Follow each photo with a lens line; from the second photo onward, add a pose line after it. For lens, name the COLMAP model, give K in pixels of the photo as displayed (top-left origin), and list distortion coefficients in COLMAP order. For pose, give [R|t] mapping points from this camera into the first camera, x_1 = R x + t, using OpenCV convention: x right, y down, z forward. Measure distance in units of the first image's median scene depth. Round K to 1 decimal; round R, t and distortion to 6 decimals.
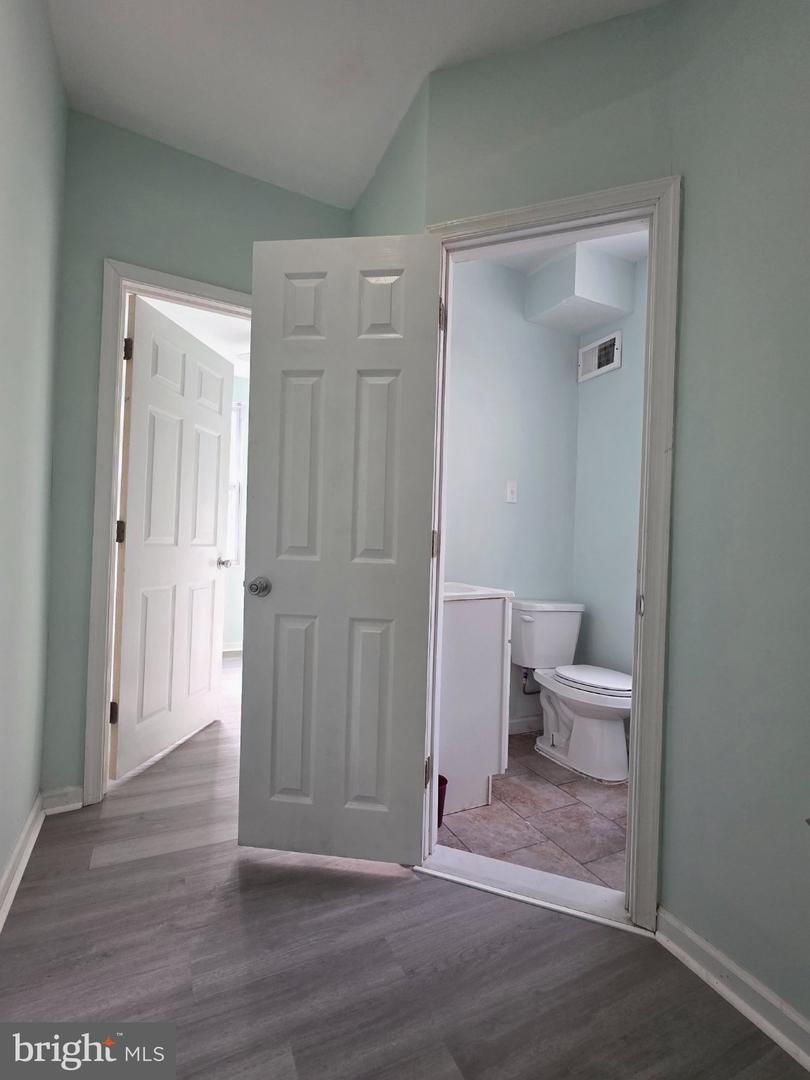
lens RADIAL K [[510.8, 0, 407.6], [0, 510.8, 537.8], [0, 0, 1]] dist [0.003372, 0.002051]
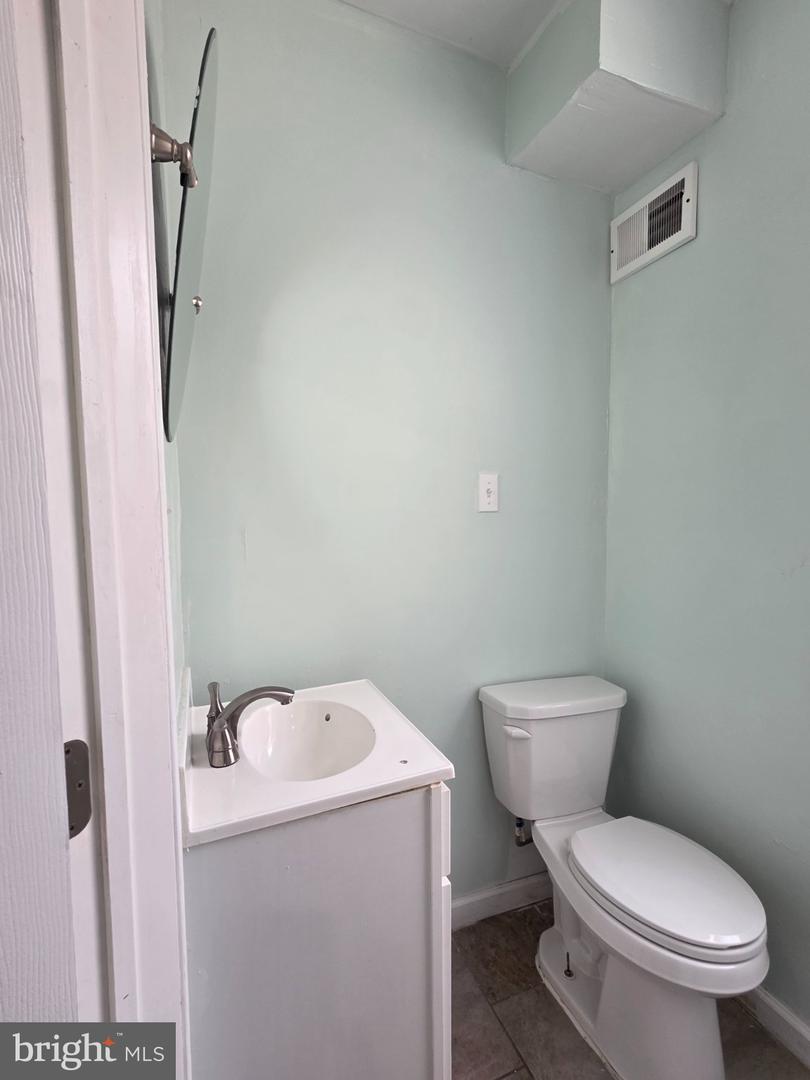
lens RADIAL K [[510.8, 0, 404.0], [0, 510.8, 543.6], [0, 0, 1]] dist [0.003372, 0.002051]
pose [[0.996906, -0.033477, -0.071119, 0.151911], [0.038326, 0.996952, 0.067950, -0.075472], [0.068627, -0.070465, 0.995151, 0.446276]]
